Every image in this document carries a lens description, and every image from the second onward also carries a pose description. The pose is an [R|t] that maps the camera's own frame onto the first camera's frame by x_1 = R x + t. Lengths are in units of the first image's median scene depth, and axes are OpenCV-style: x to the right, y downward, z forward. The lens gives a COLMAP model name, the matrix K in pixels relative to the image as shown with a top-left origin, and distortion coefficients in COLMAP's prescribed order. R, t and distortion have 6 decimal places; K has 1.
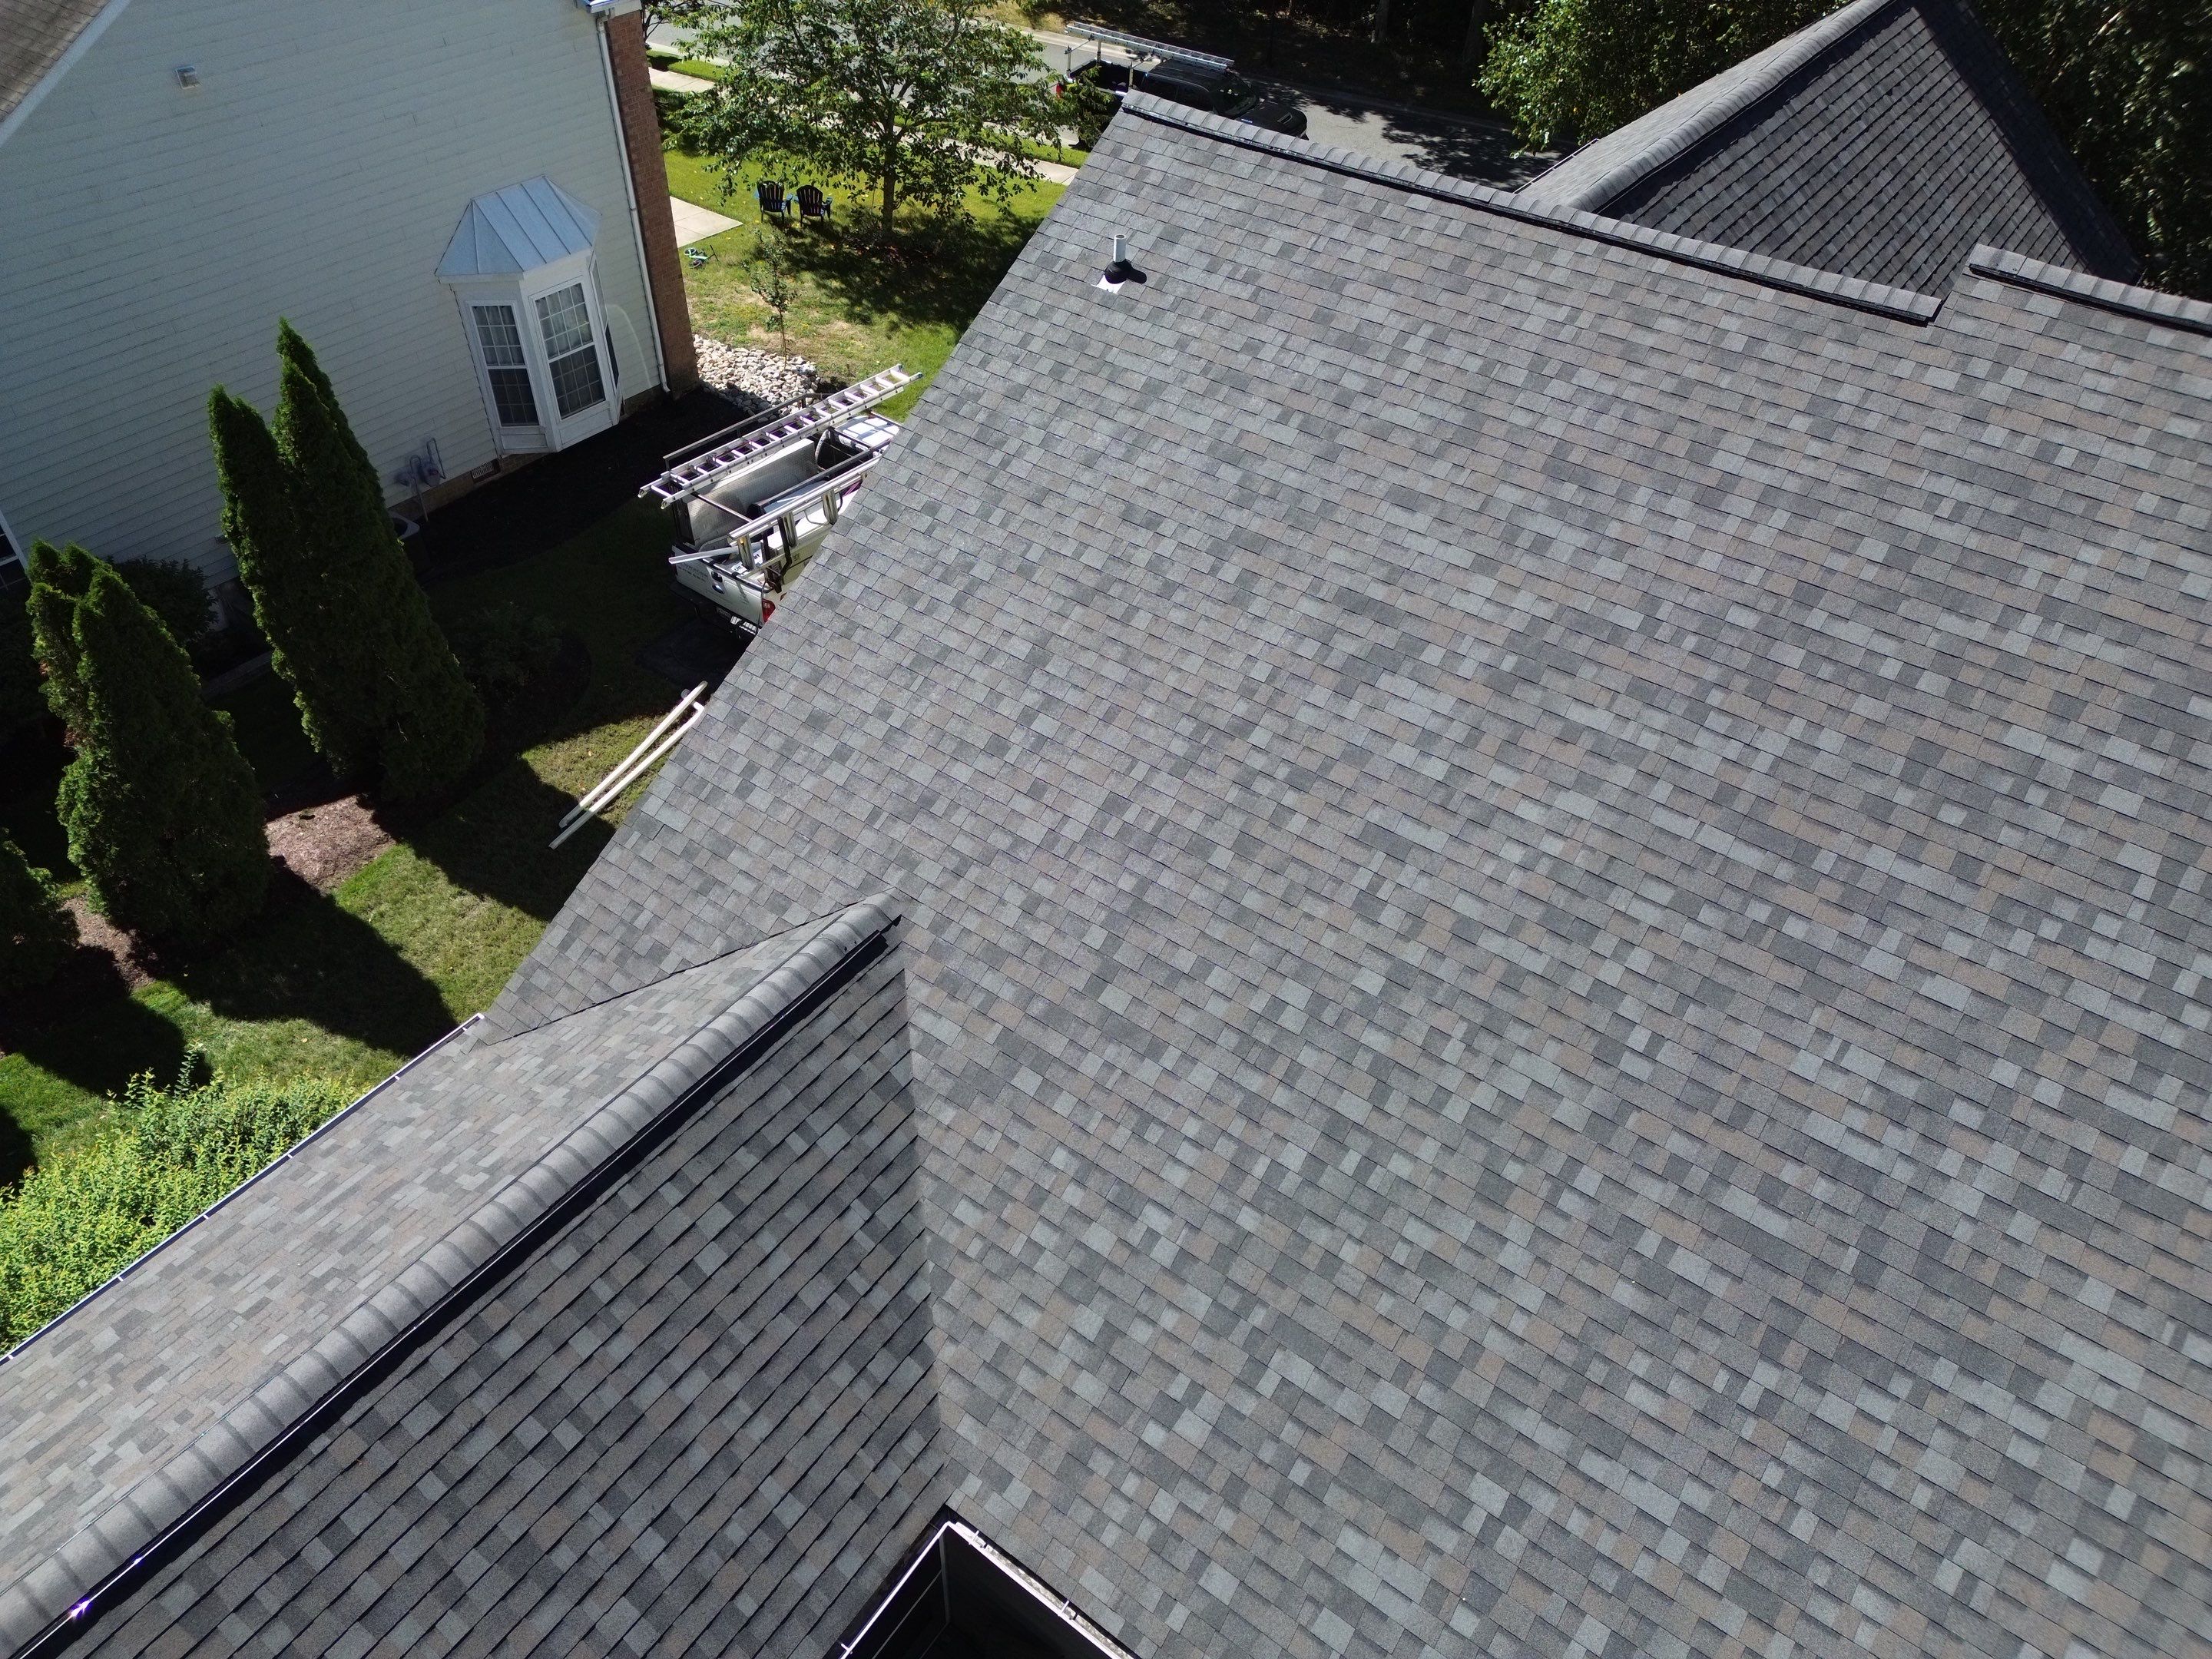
lens RADIAL K [[1555.7, 0, 1106.6], [0, 1555.7, 817.6], [0, 0, 1]] dist [0.083615, -0.081318]
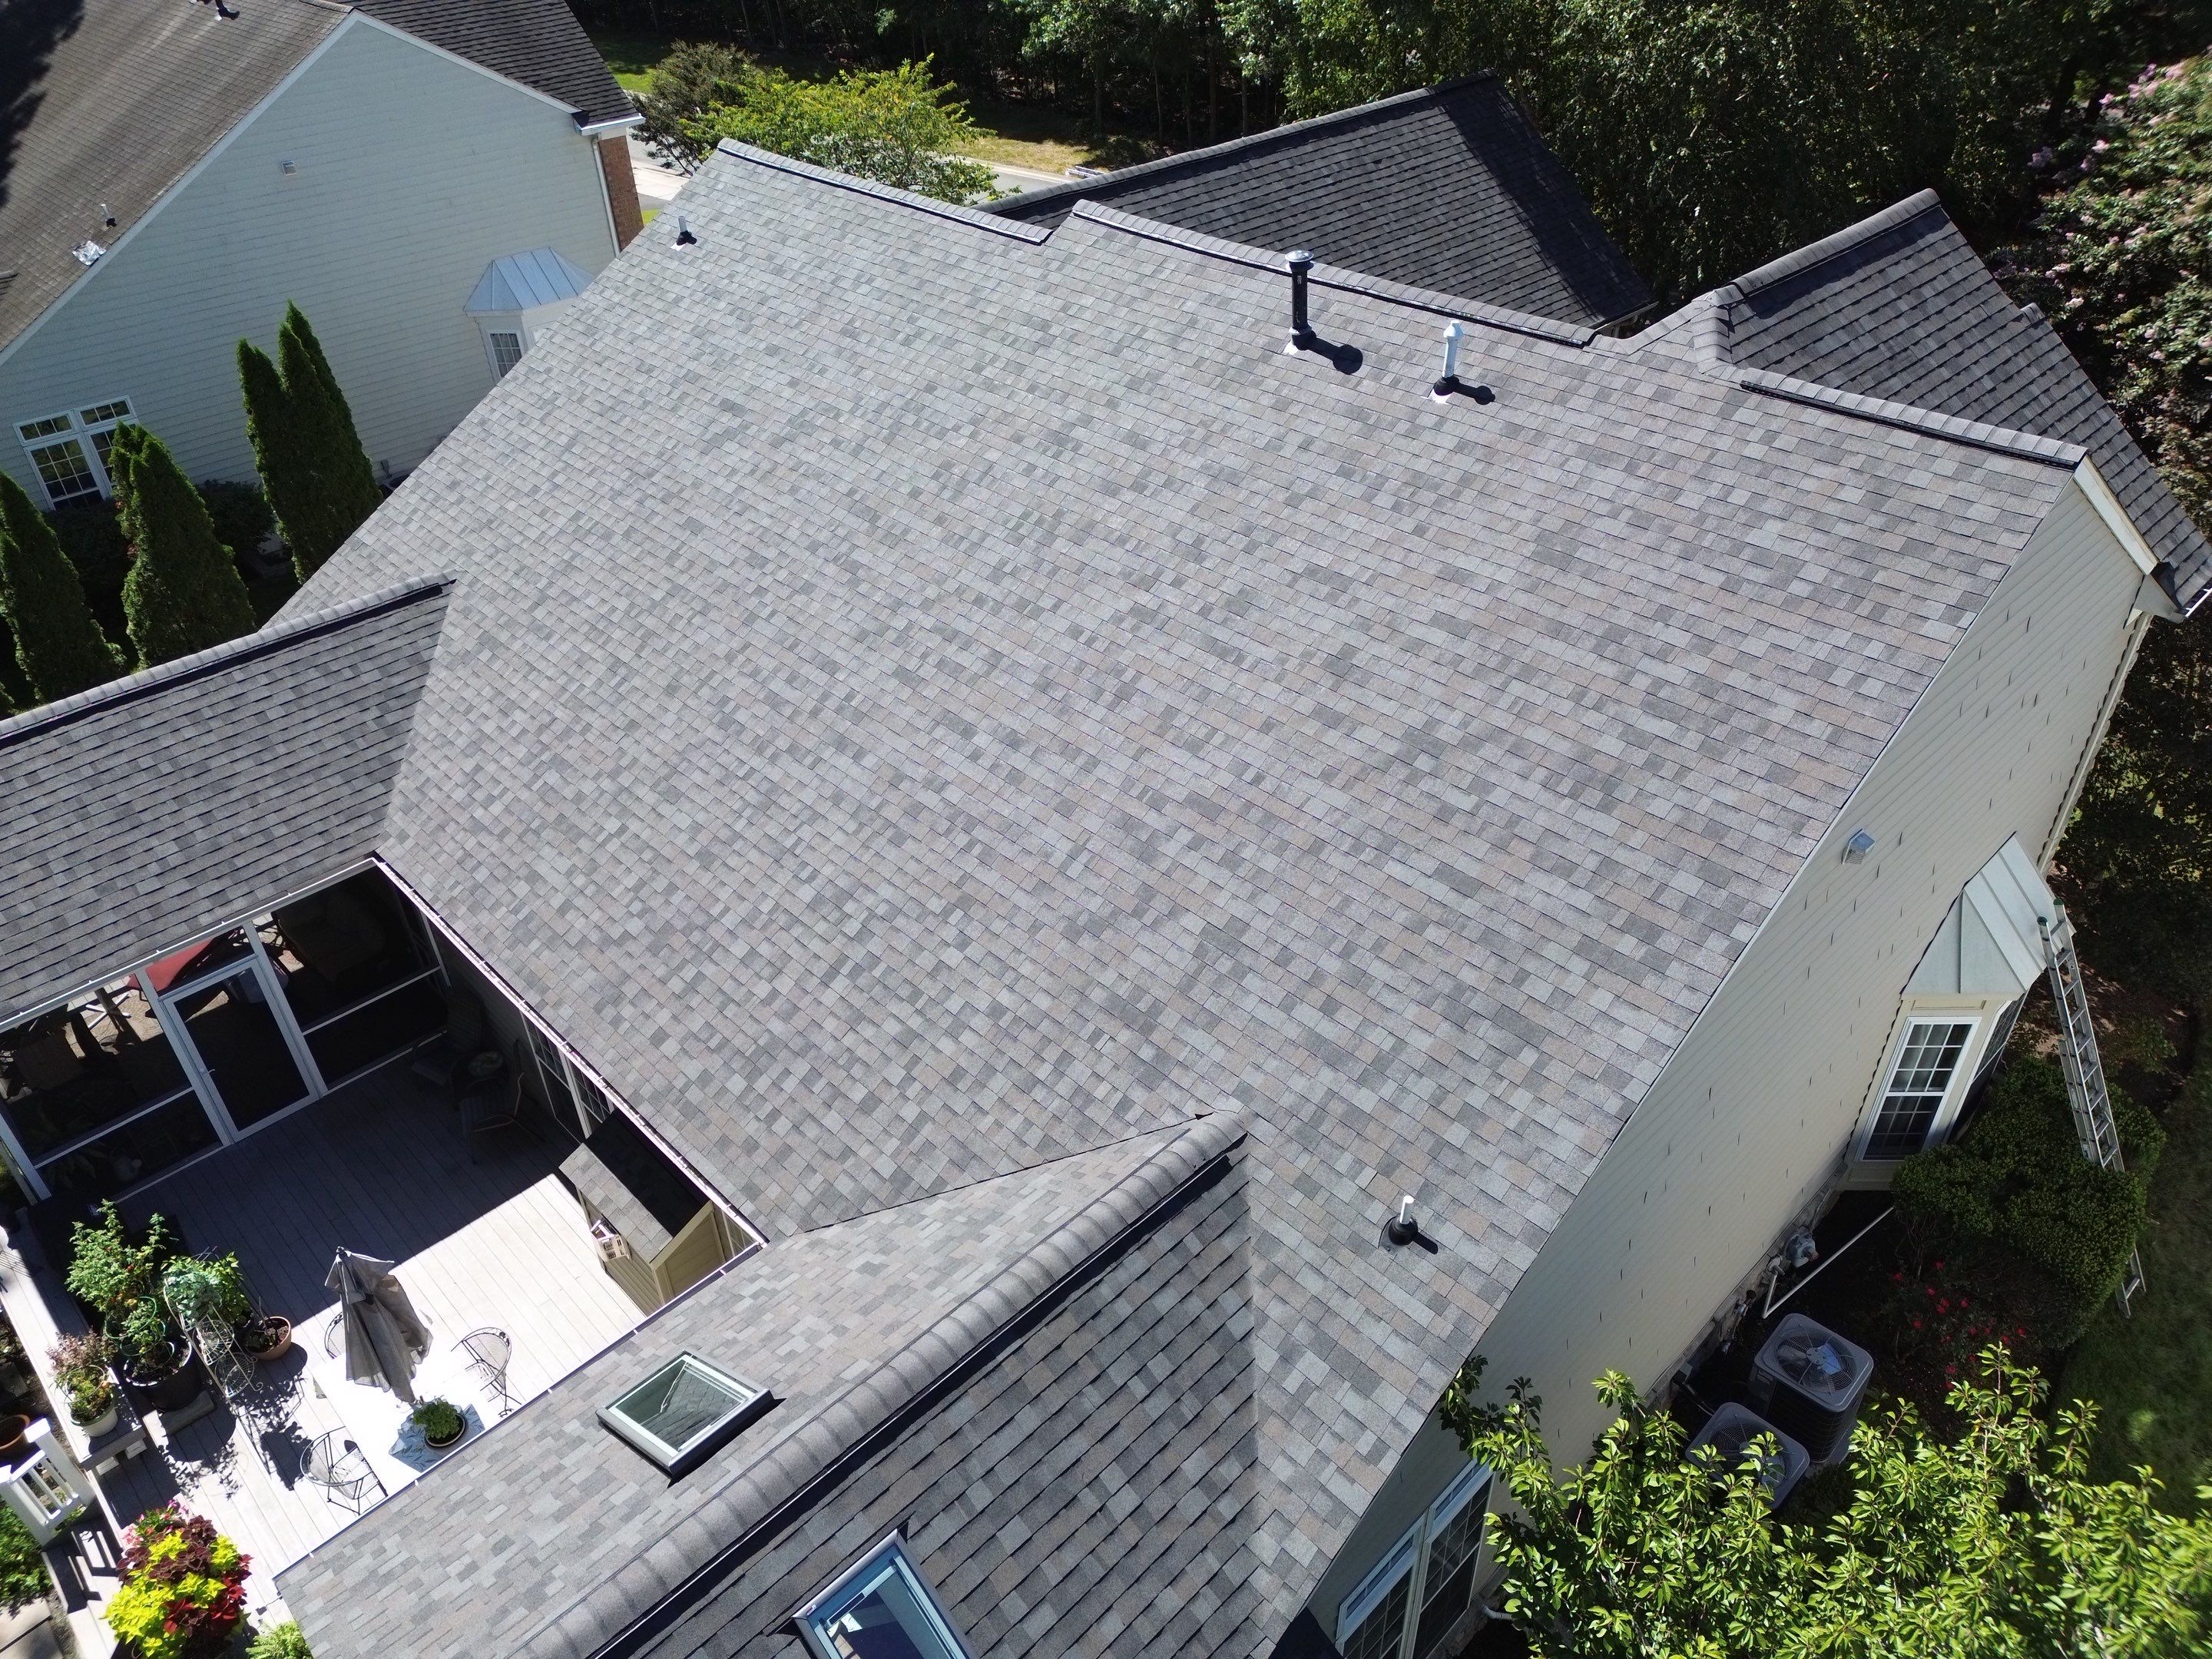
lens RADIAL K [[1555.7, 0, 1102.9], [0, 1555.7, 816.4], [0, 0, 1]] dist [0.083615, -0.081318]
pose [[0.983069, 0.057906, -0.173844, 0.961324], [-0.075819, 0.992271, -0.098236, 0.477918], [0.166812, 0.109753, 0.979861, -0.591553]]
